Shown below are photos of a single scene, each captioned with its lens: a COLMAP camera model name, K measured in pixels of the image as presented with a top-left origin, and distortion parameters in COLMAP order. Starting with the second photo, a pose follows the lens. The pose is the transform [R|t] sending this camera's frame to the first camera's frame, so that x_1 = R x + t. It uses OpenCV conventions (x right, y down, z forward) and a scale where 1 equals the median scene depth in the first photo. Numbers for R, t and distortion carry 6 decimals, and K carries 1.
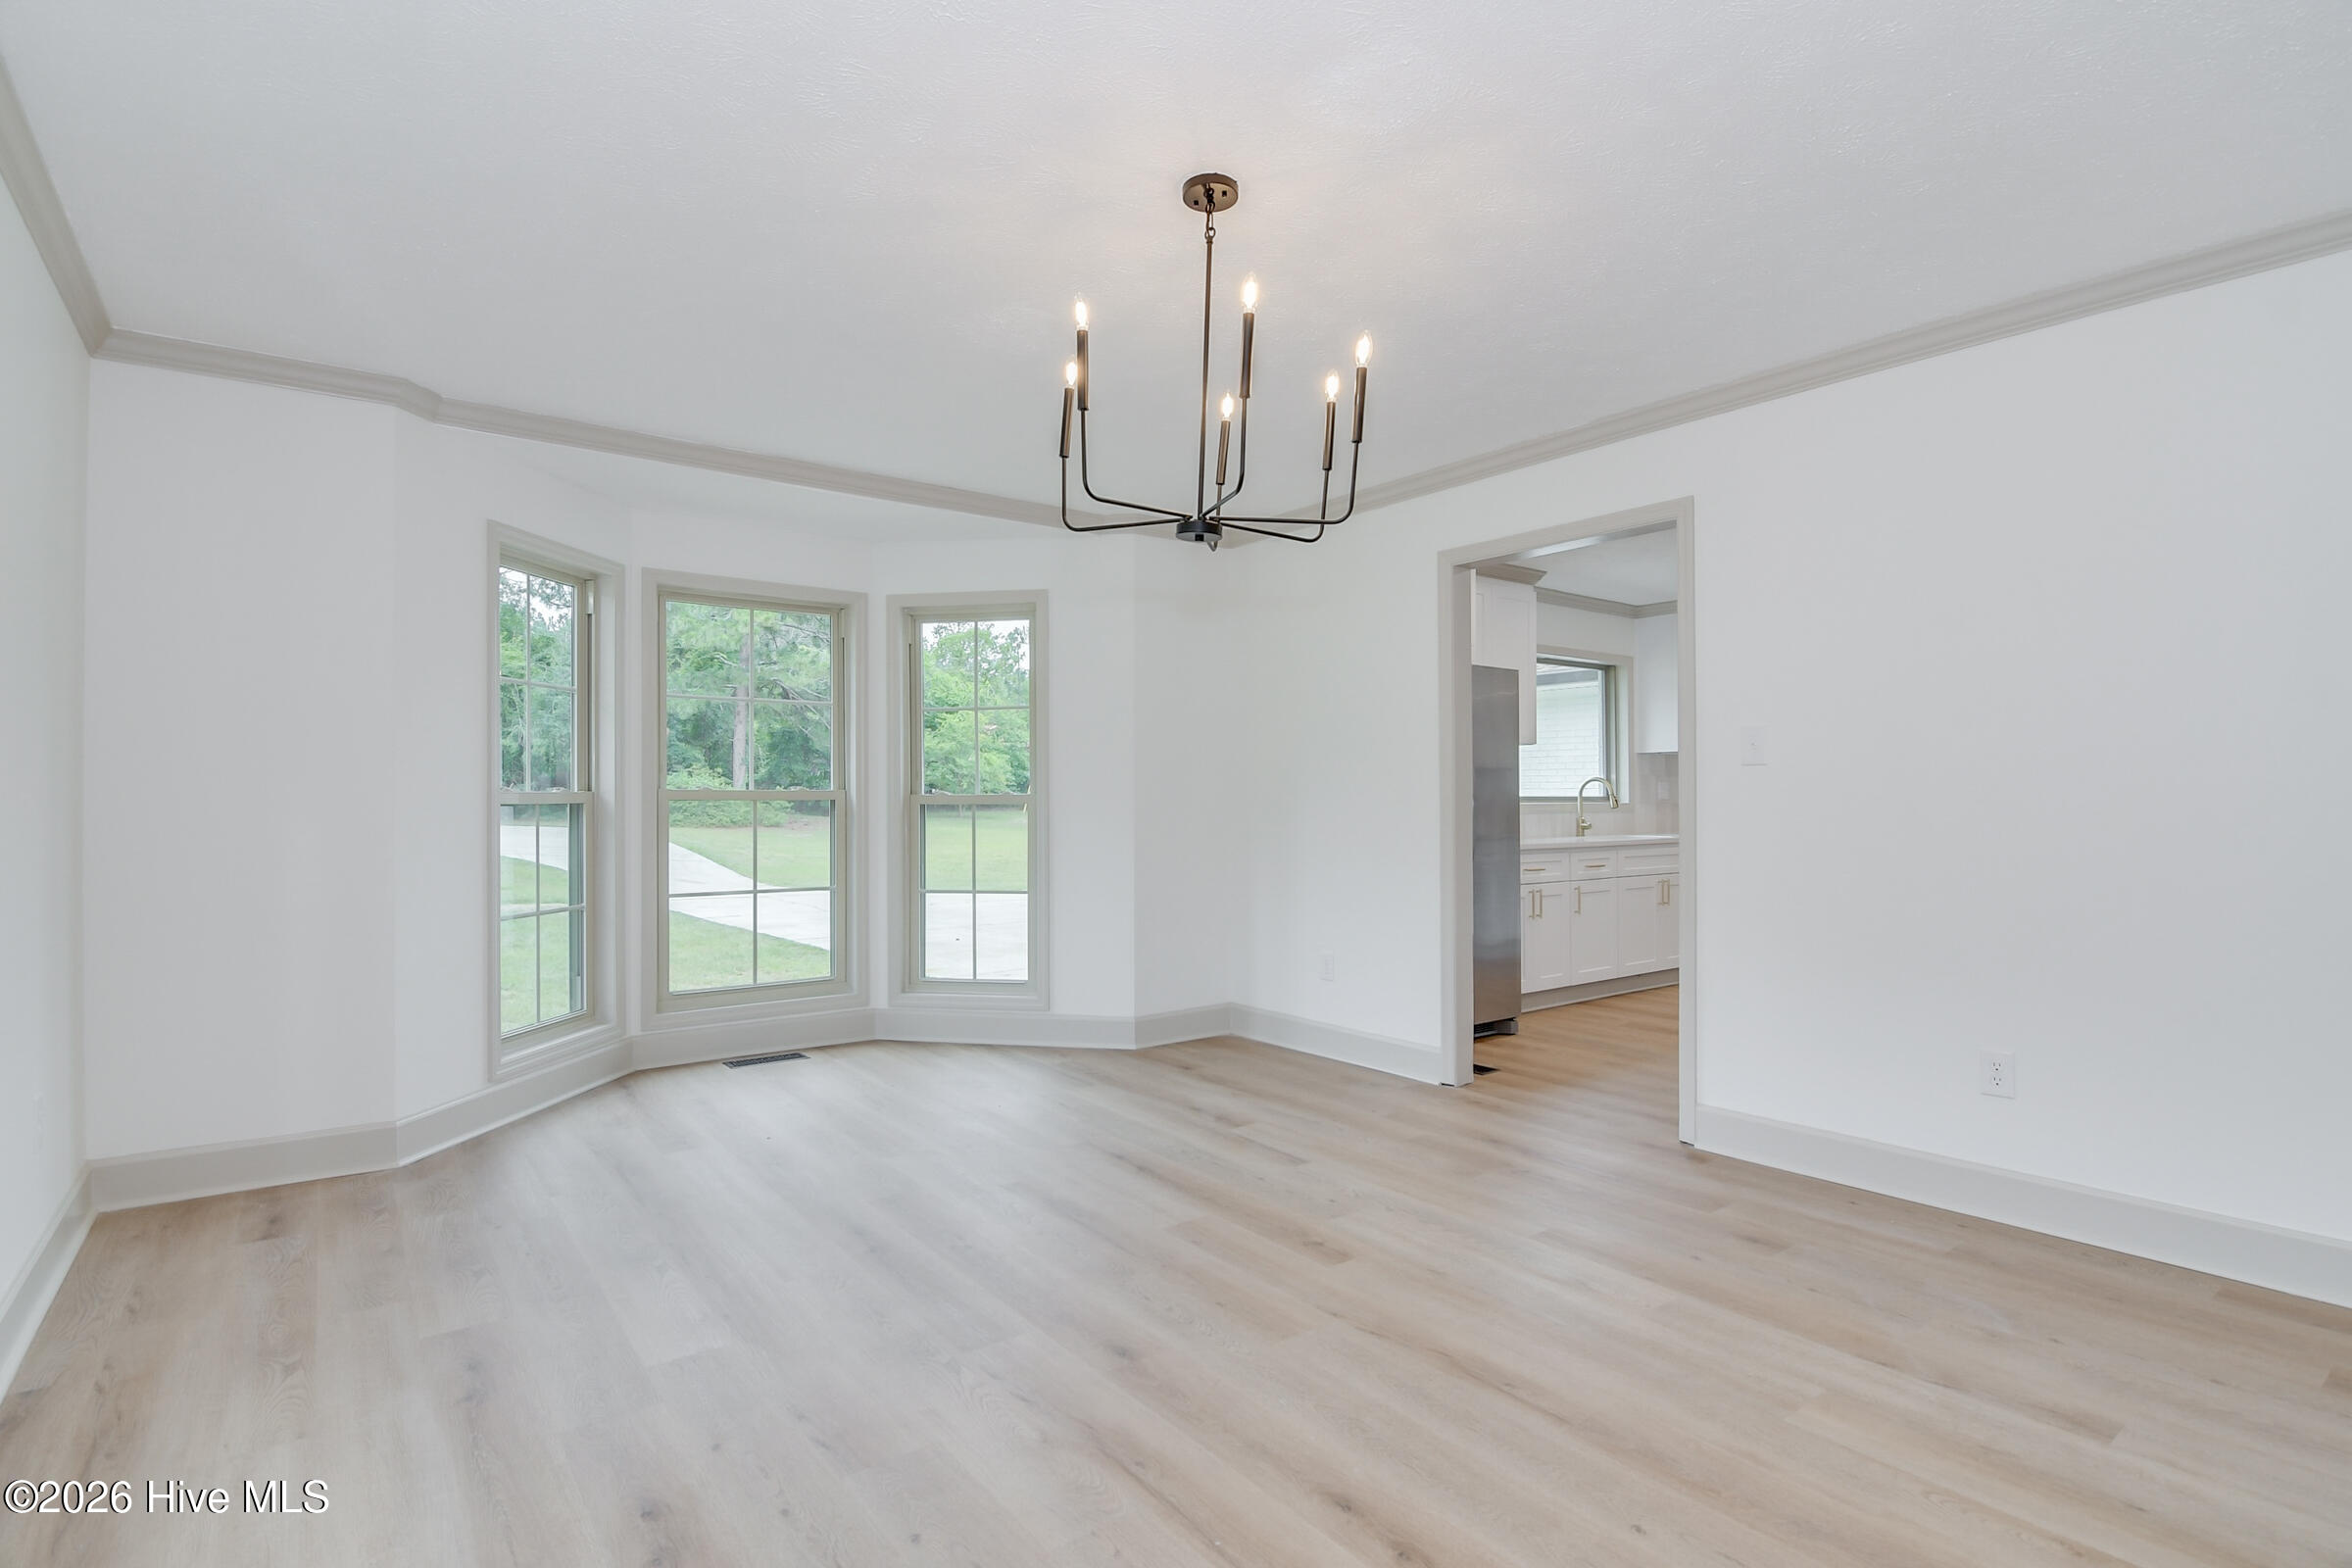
lens RADIAL K [[1132.3, 0, 1169.6], [0, 1132.3, 774.7], [0, 0, 1]] dist [-0.044669, 0.000321]
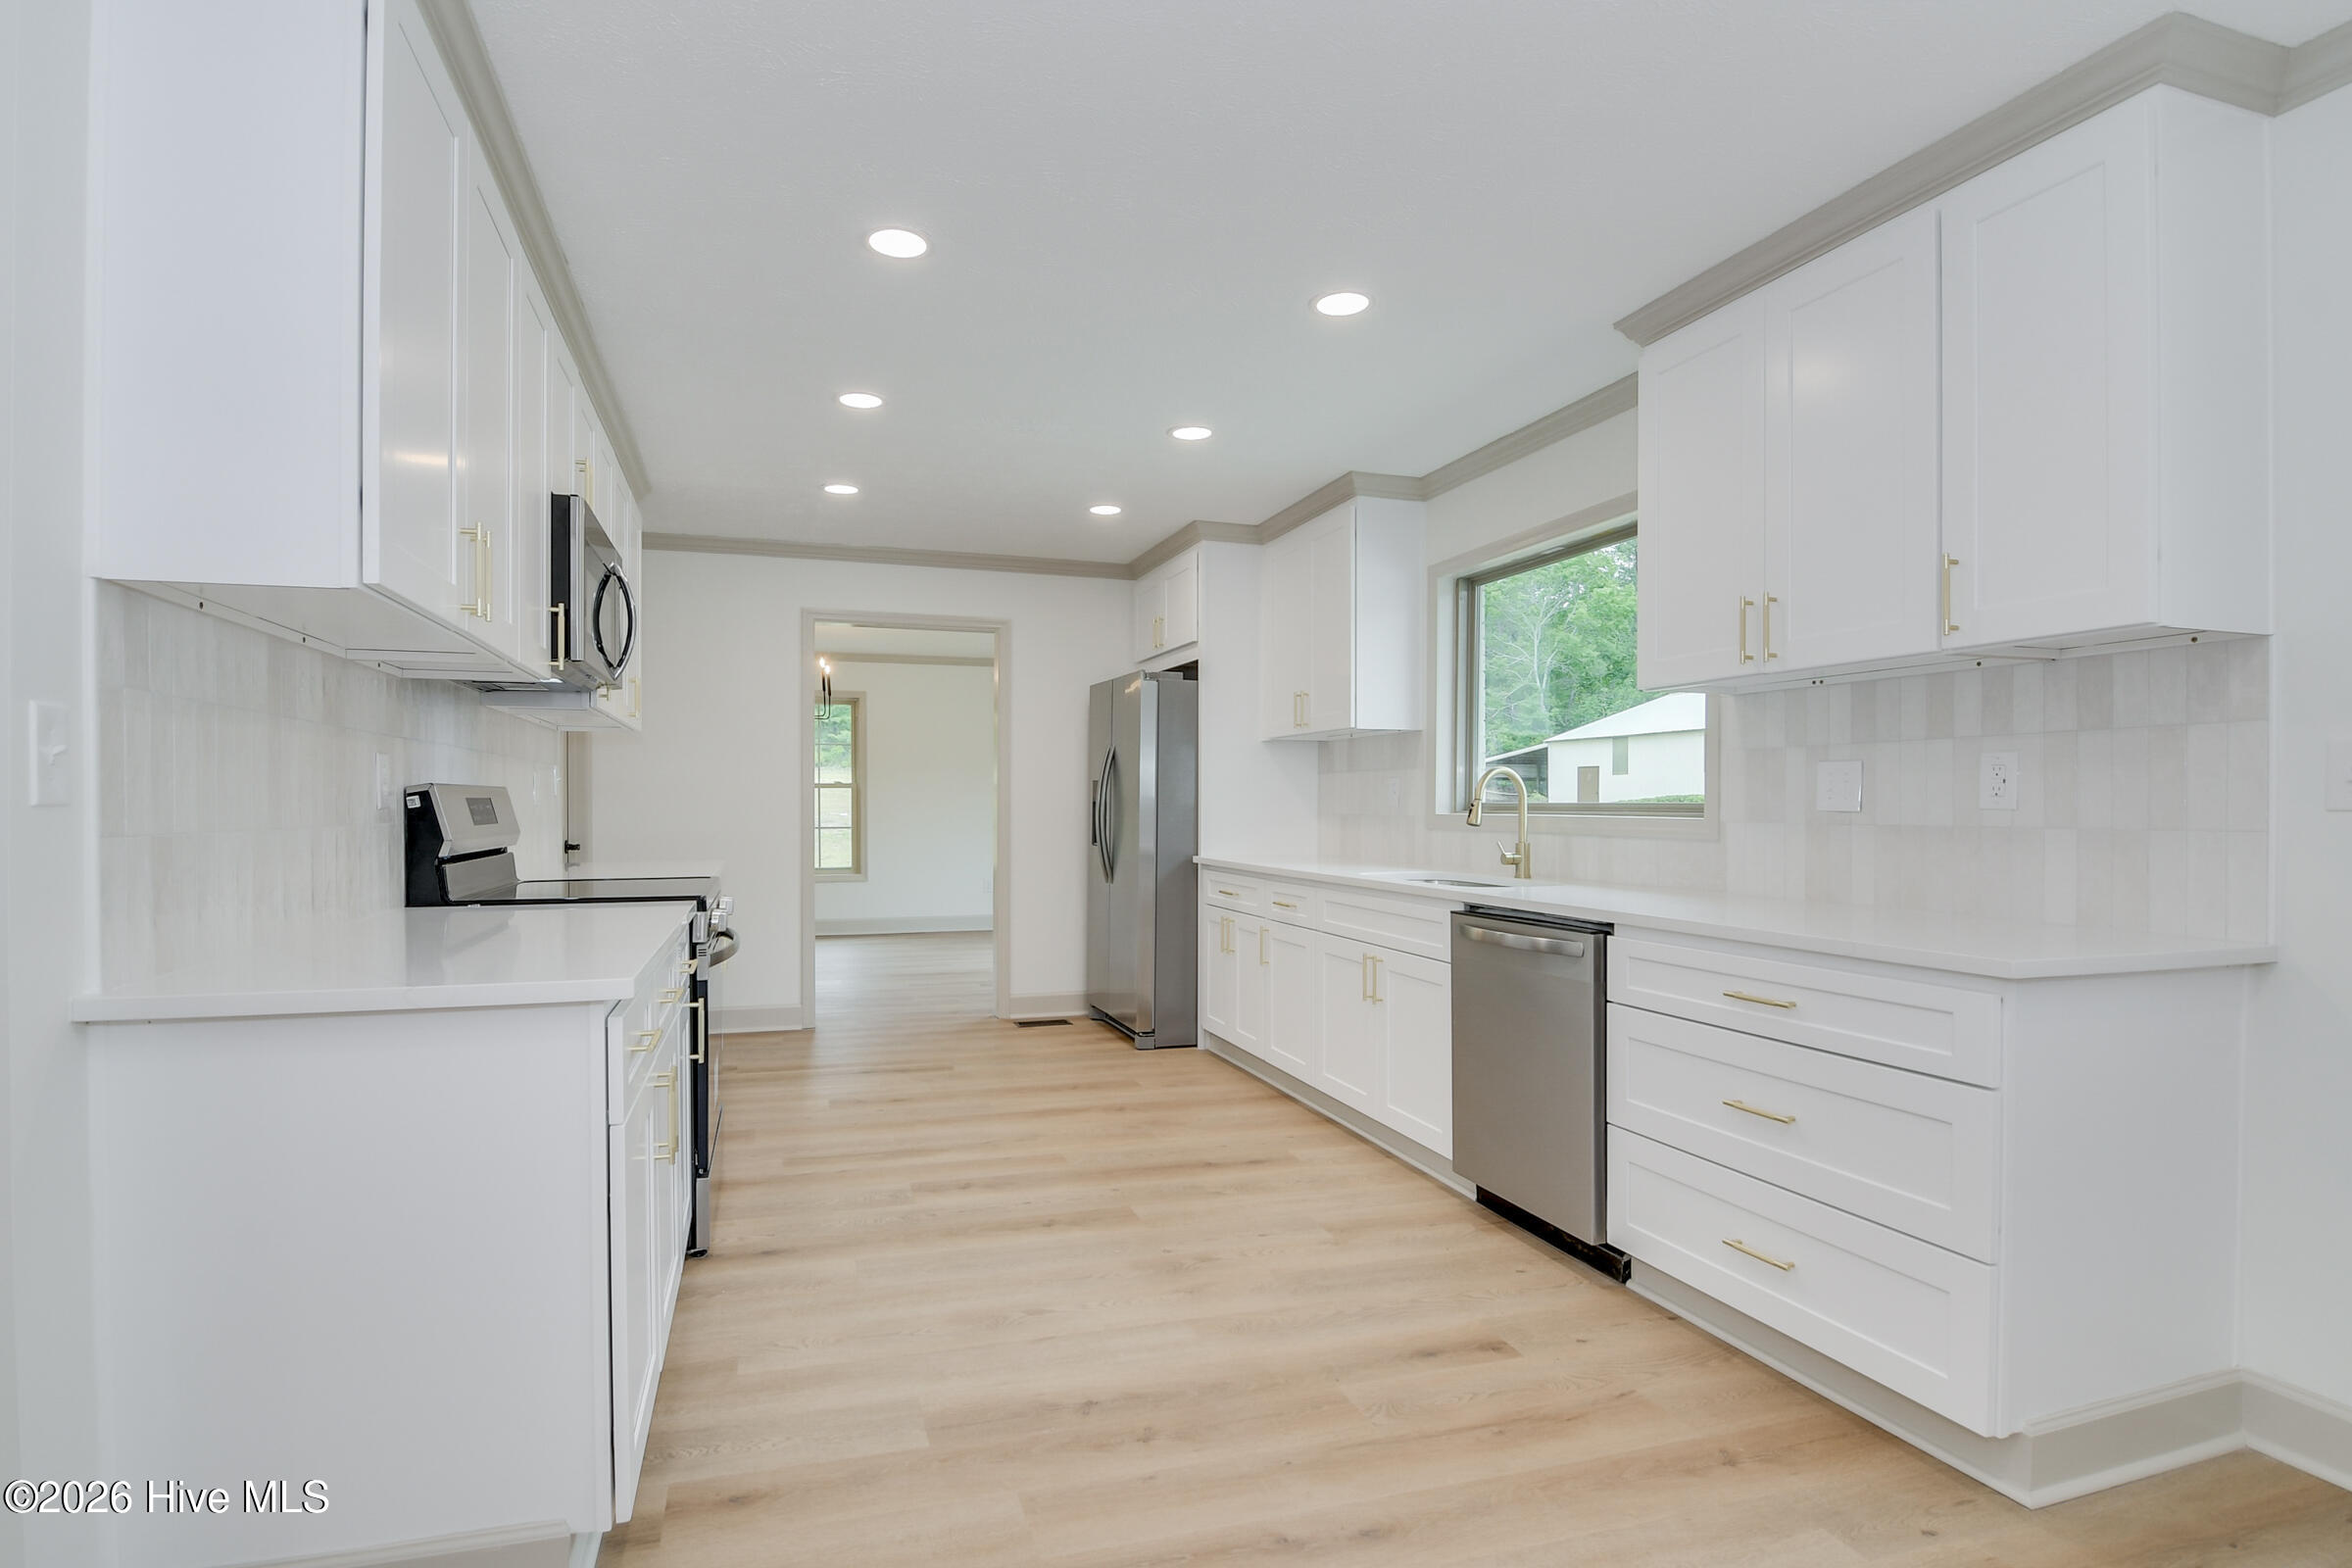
lens RADIAL K [[1132.3, 0, 1169.6], [0, 1132.3, 774.7], [0, 0, 1]] dist [-0.044669, 0.000321]
pose [[-0.328886, -0.033764, -0.943766, 0.924104], [0.014043, 0.999075, -0.040636, 0.025179], [0.944265, -0.026618, -0.328107, 1.013206]]
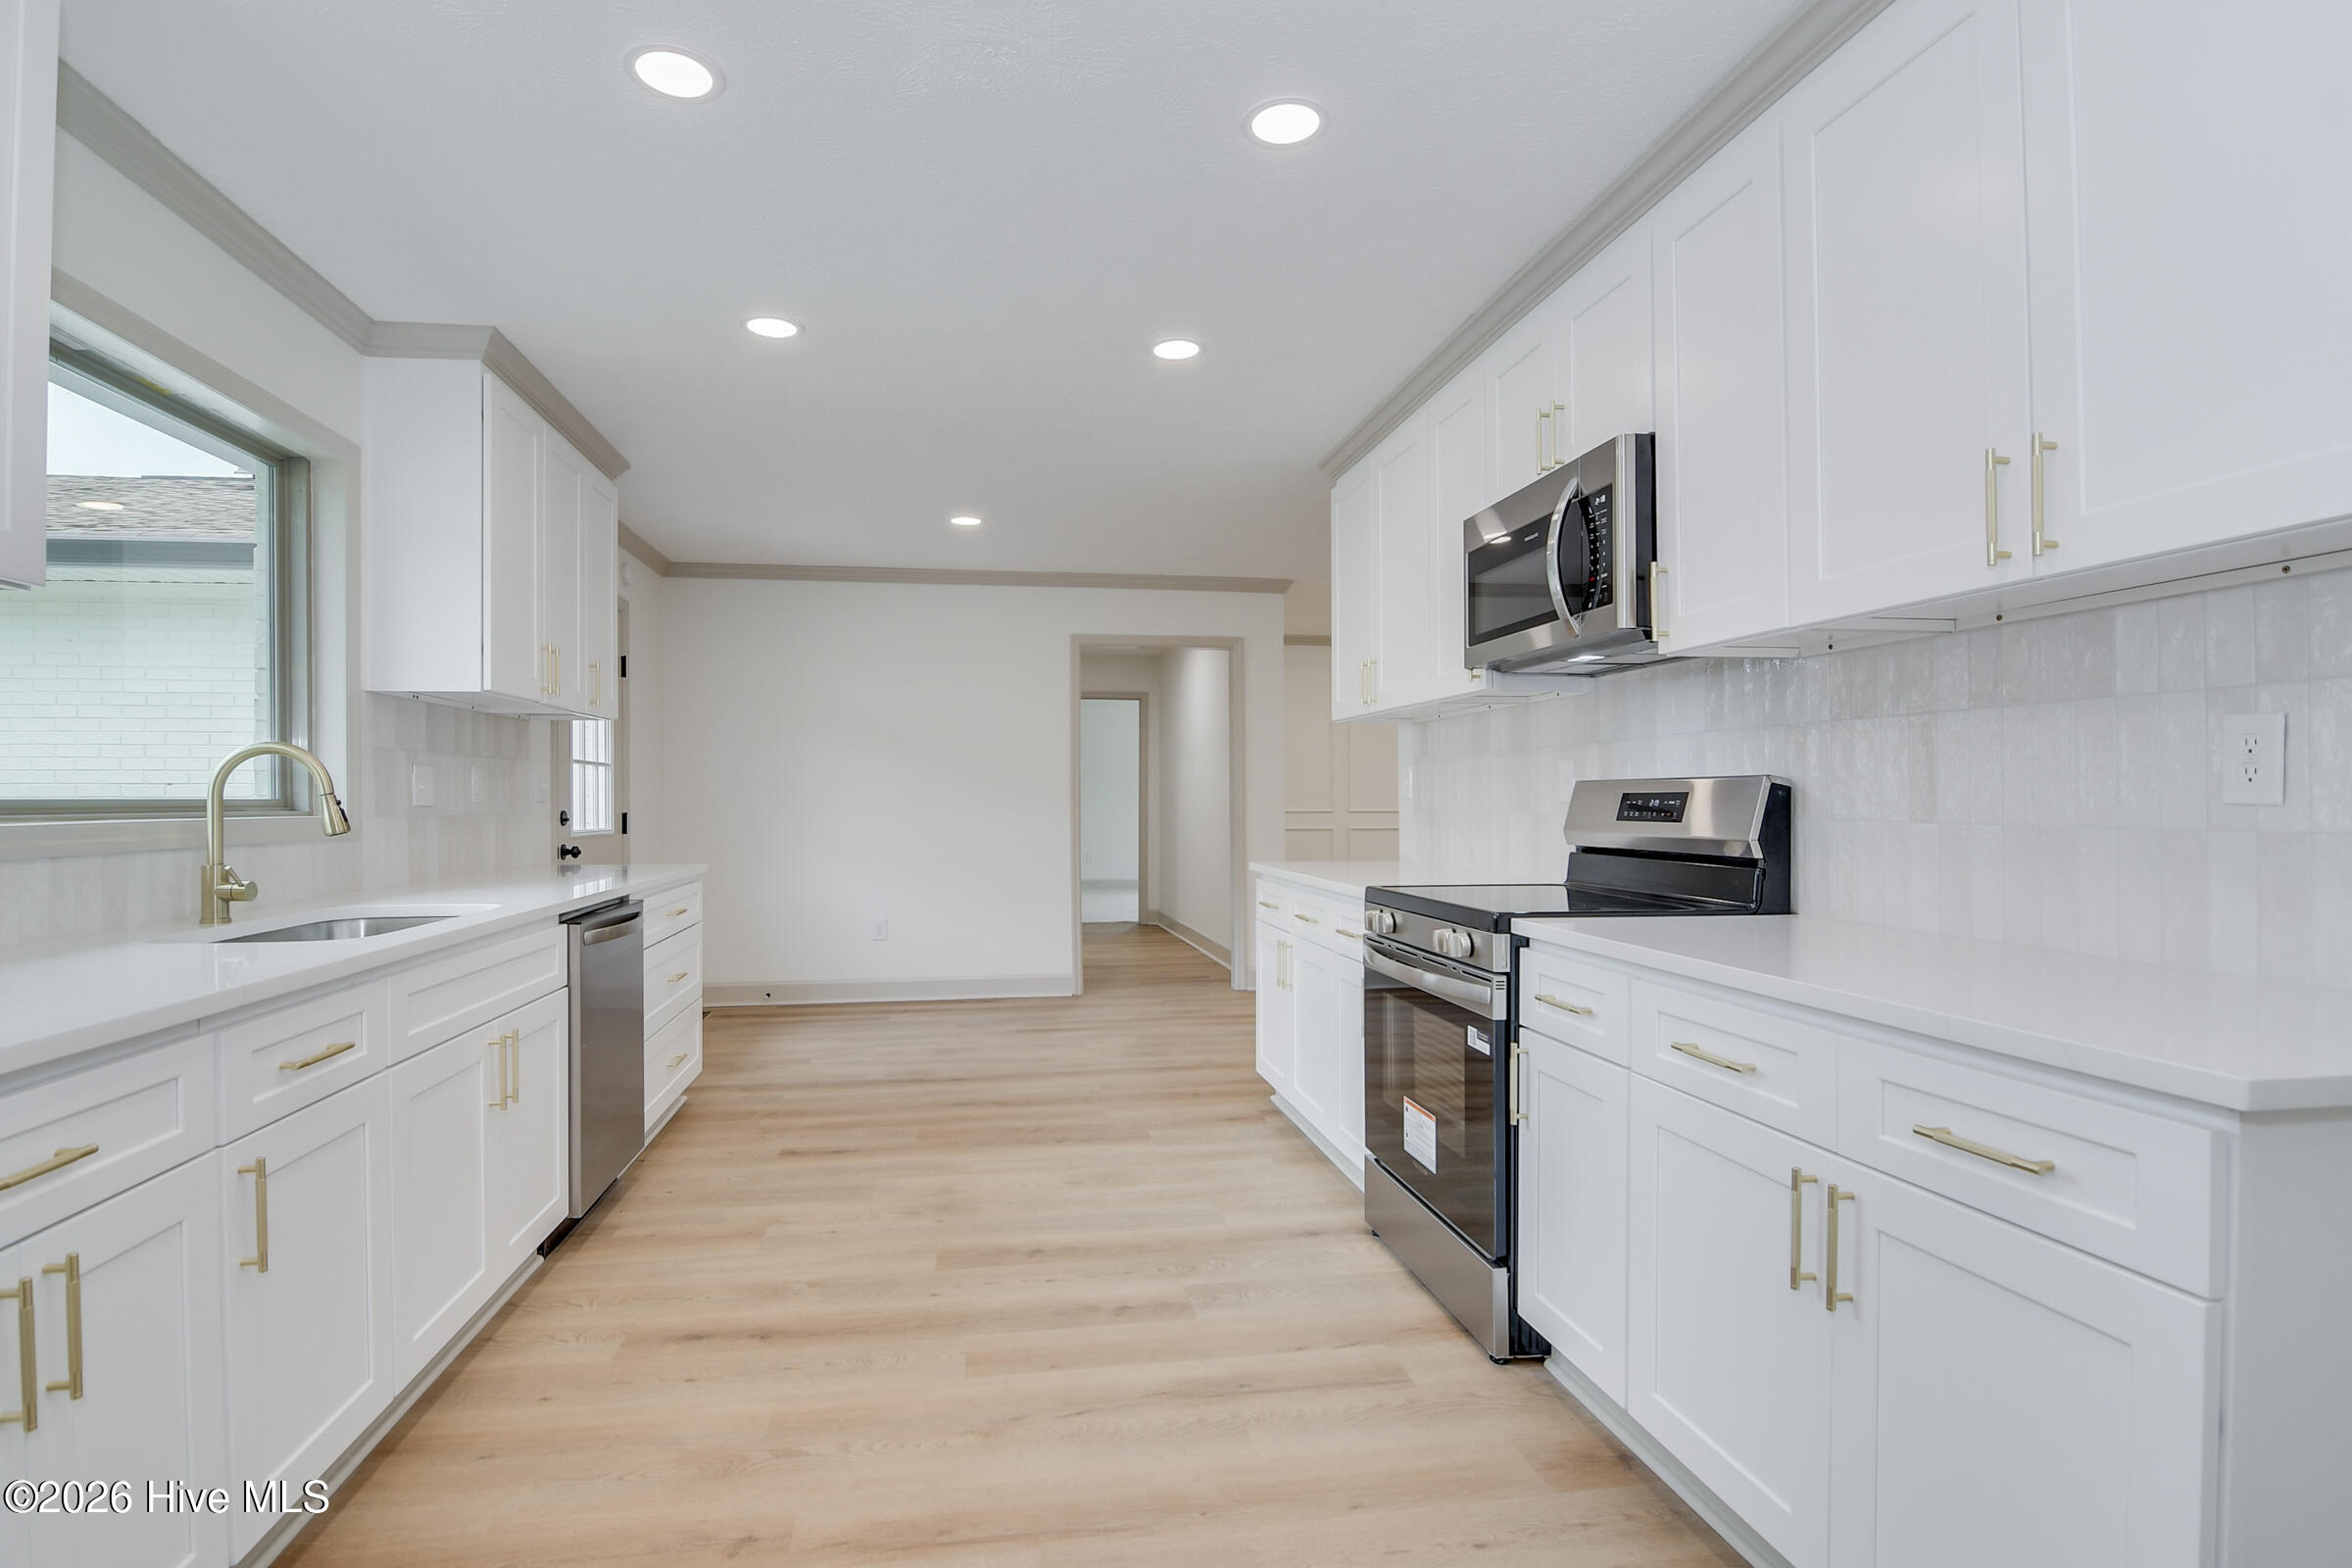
lens RADIAL K [[1175.8, 0, 1176.0], [0, 1175.8, 784.0], [0, 0, 1]] dist [0.004678, -0.009365]
pose [[0.465495, 0.002866, 0.885046, 0.192922], [-0.012948, 0.999910, 0.003572, 0.010007], [-0.884956, -0.013123, 0.465490, 0.594639]]
